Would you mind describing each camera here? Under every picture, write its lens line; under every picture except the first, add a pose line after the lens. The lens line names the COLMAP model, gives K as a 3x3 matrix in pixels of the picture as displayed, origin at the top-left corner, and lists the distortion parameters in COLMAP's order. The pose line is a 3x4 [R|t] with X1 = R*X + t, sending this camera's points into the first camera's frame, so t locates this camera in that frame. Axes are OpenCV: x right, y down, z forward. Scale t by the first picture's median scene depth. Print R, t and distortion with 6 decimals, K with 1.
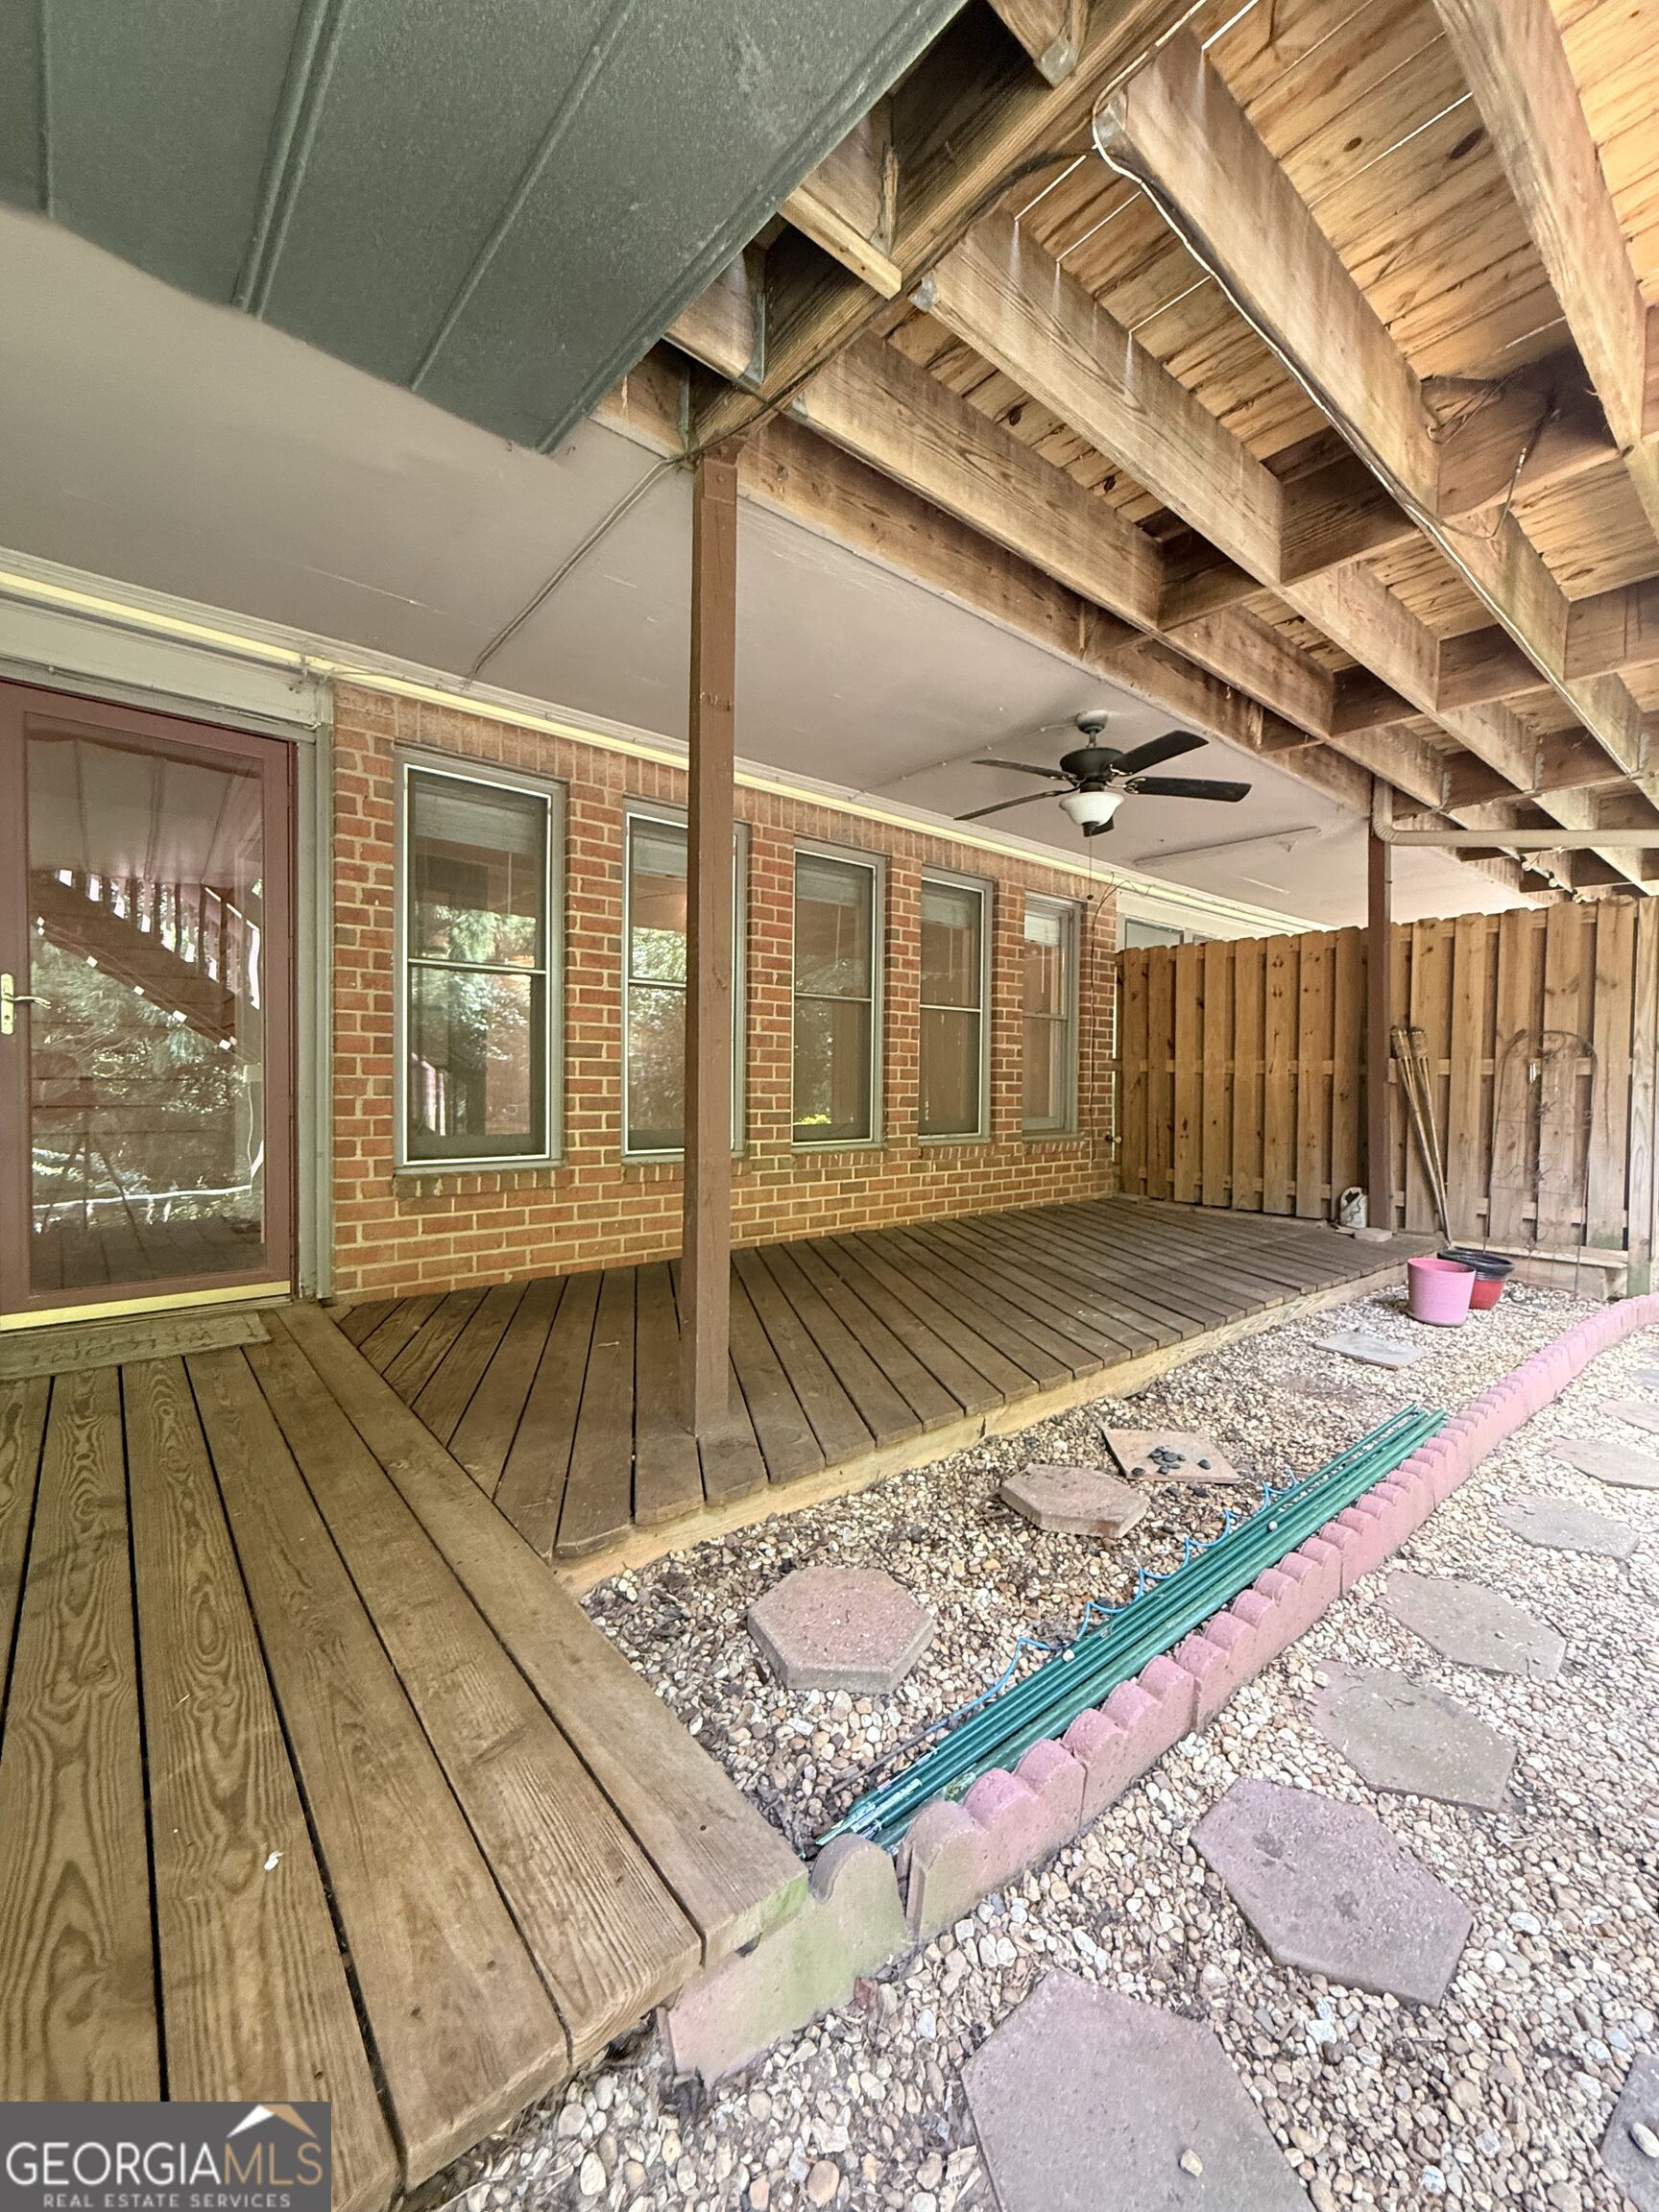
lens RADIAL K [[884.9, 0, 830.5], [0, 884.9, 1101.6], [0, 0, 1]] dist [0.000354, 0.000344]
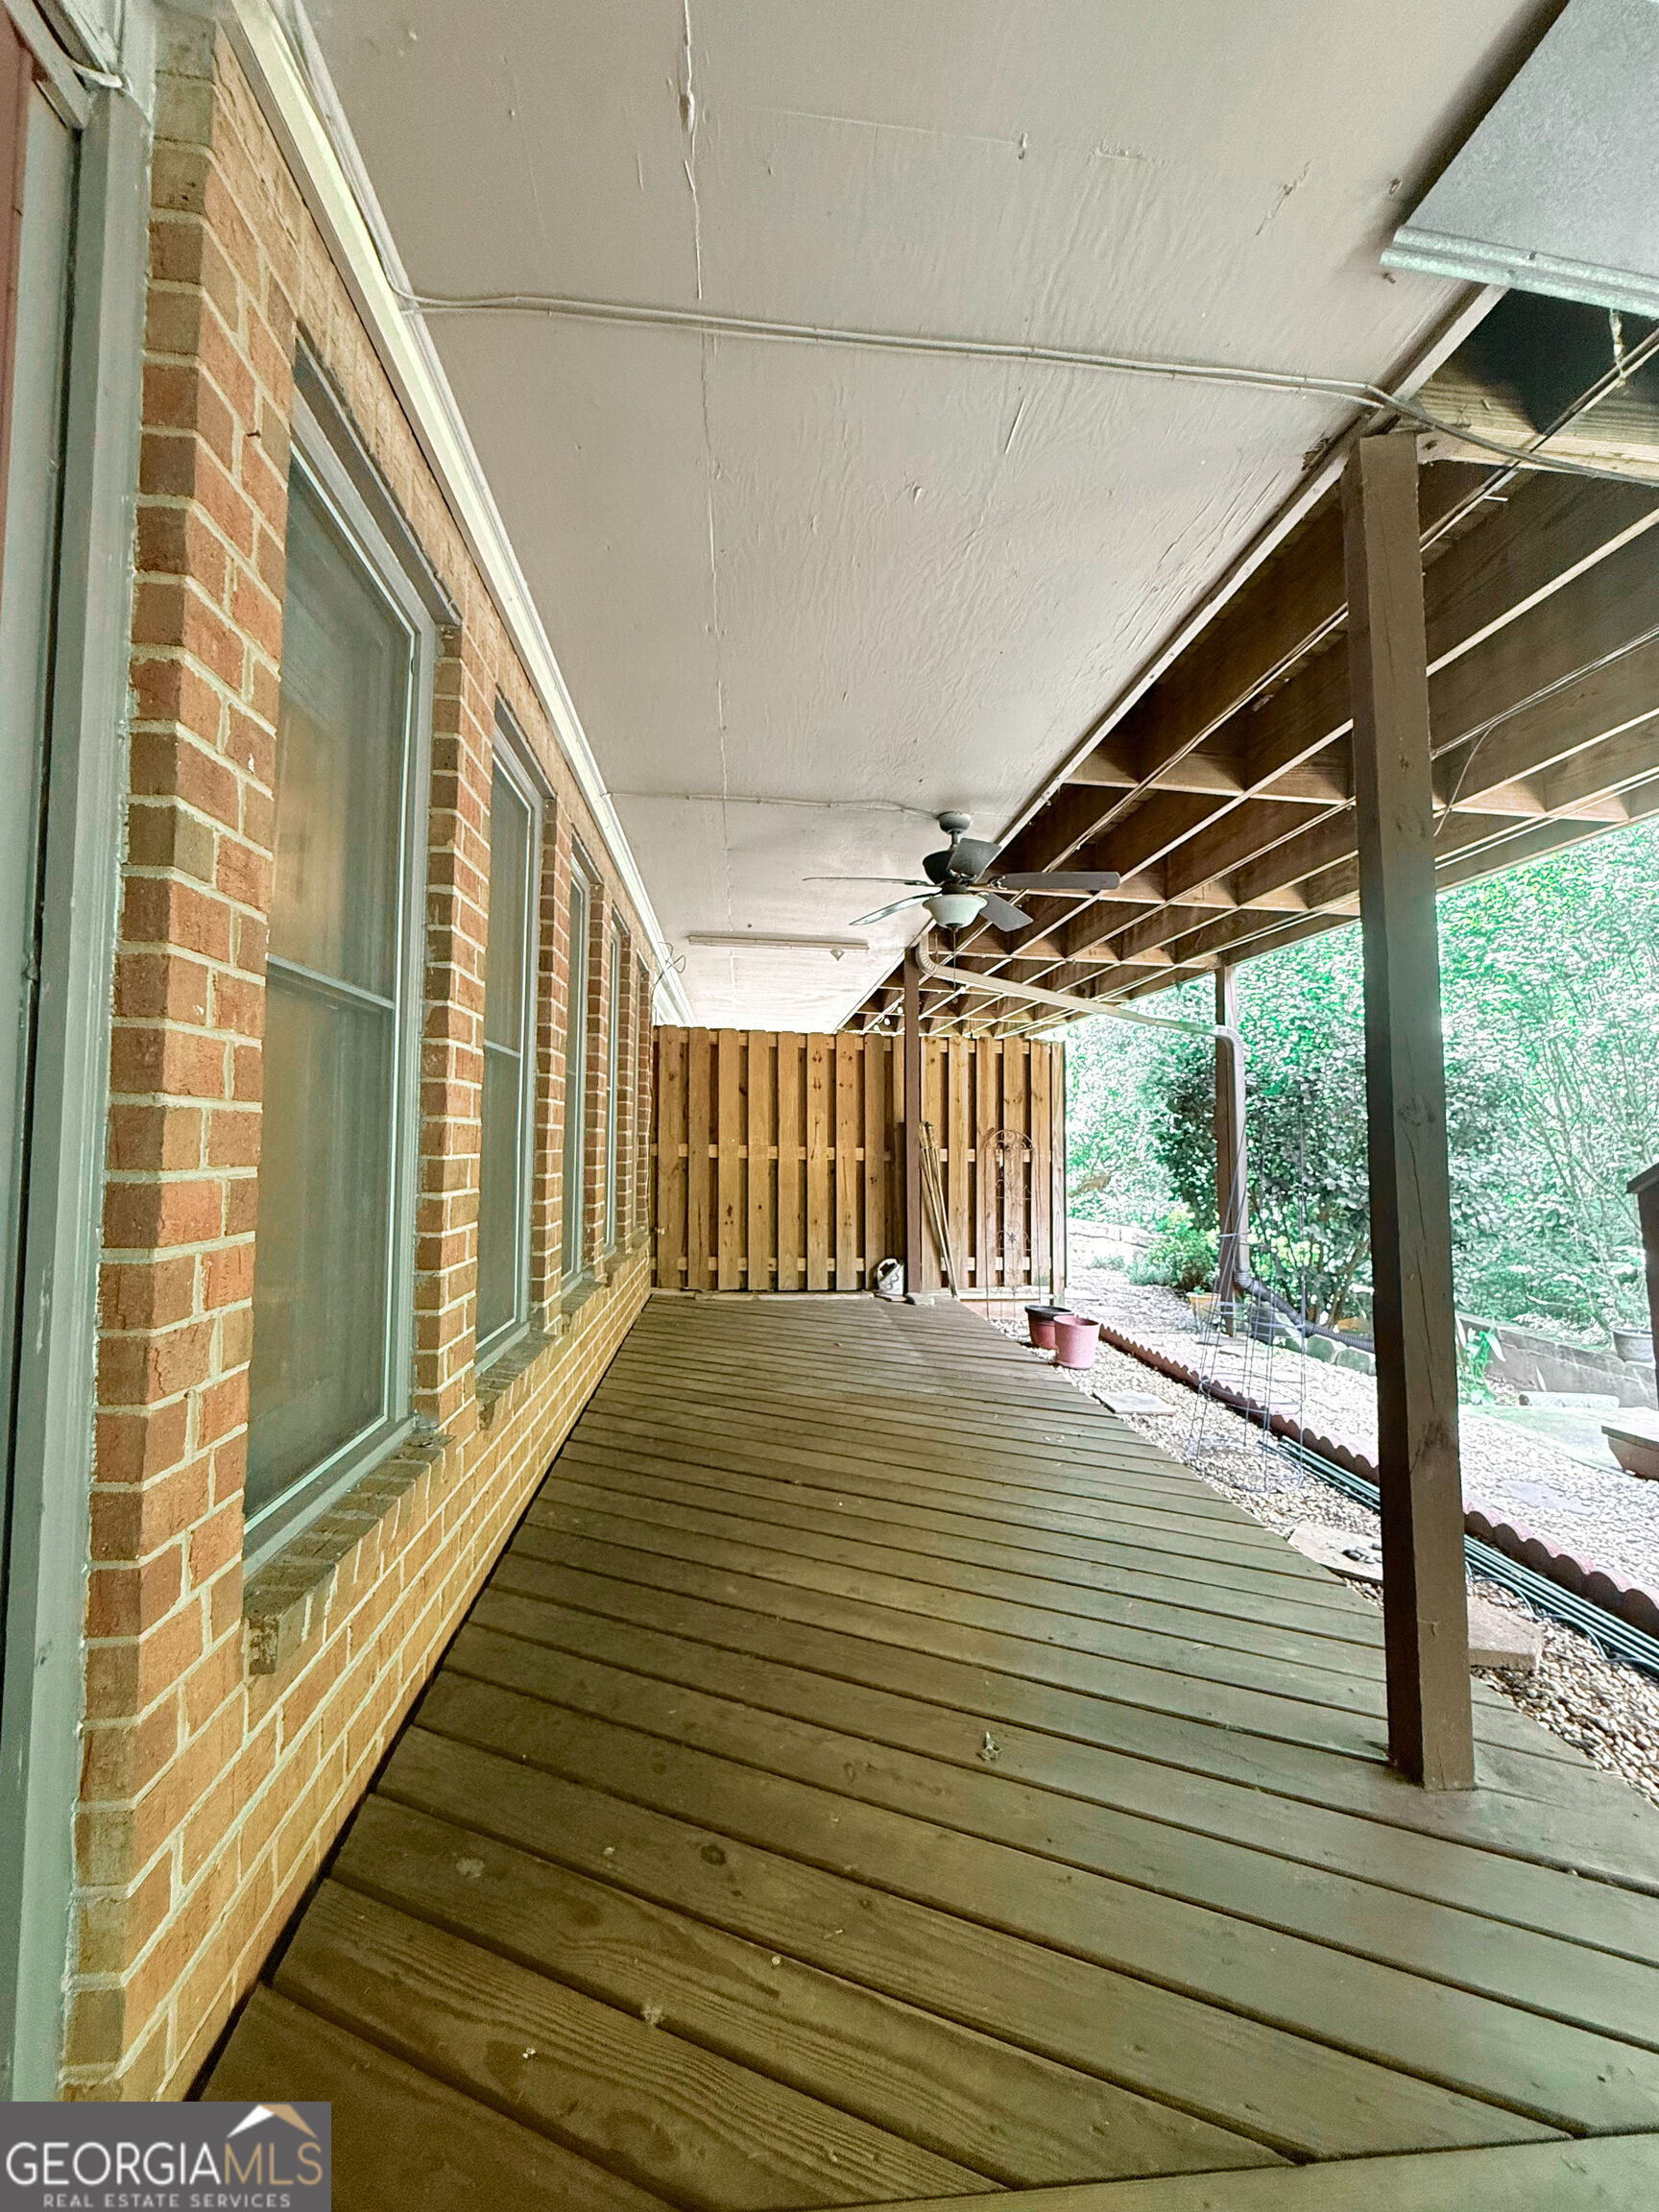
lens RADIAL K [[884.9, 0, 830.5], [0, 884.9, 1101.6], [0, 0, 1]] dist [0.000354, 0.000344]
pose [[0.565844, 0.032788, 0.823860, -0.403654], [0.016736, 0.998546, -0.051235, -0.050302], [-0.824343, 0.042779, 0.564472, 0.399918]]
